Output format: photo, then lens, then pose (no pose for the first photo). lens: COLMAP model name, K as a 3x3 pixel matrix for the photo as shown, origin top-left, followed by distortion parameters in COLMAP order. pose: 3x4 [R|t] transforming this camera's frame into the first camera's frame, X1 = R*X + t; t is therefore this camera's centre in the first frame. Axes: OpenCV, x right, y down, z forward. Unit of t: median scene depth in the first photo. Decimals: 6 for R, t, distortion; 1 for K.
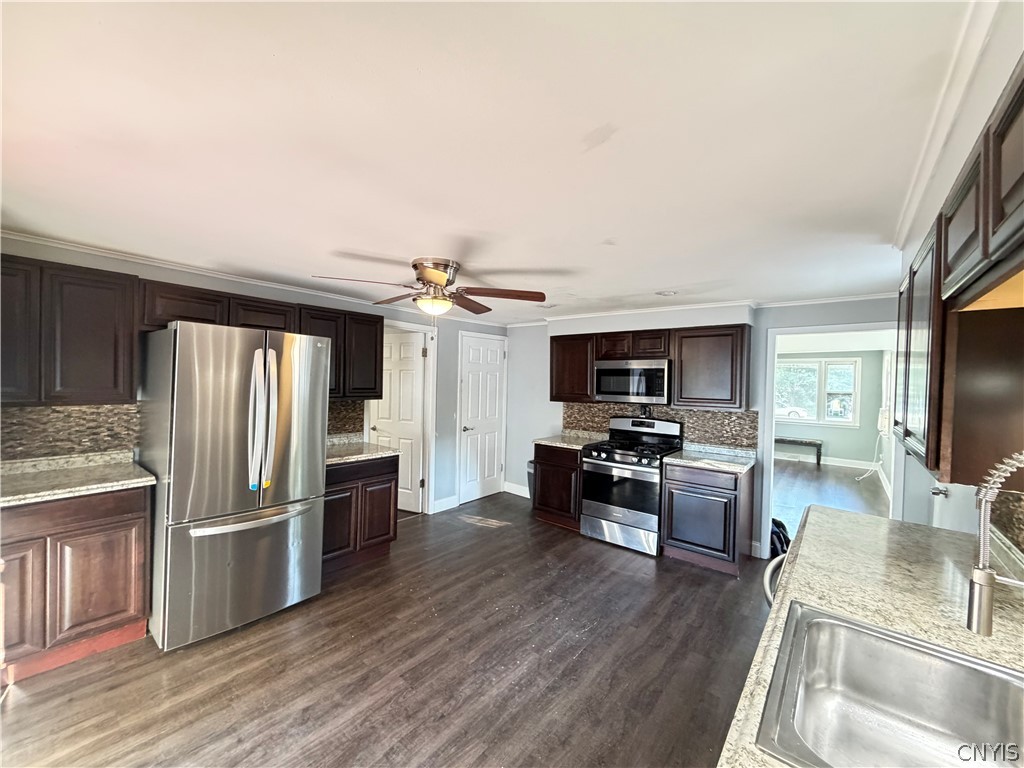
lens RADIAL K [[407.0, 0, 512.6], [0, 407.0, 385.5], [0, 0, 1]] dist [-0.001112, 0.000518]
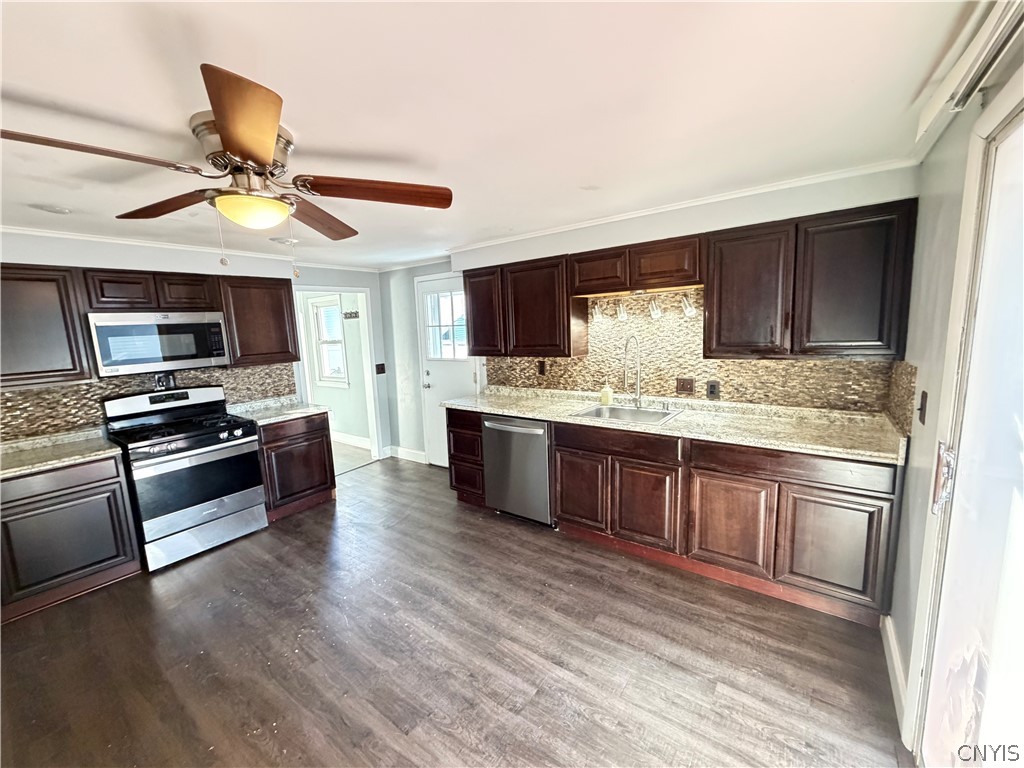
lens RADIAL K [[407.0, 0, 511.8], [0, 407.0, 378.8], [0, 0, 1]] dist [-0.001112, 0.000518]
pose [[-0.041428, -0.148579, 0.988032, -0.961650], [0.060081, 0.986721, 0.150901, -0.034309], [-0.997333, 0.065613, -0.031951, 0.818610]]
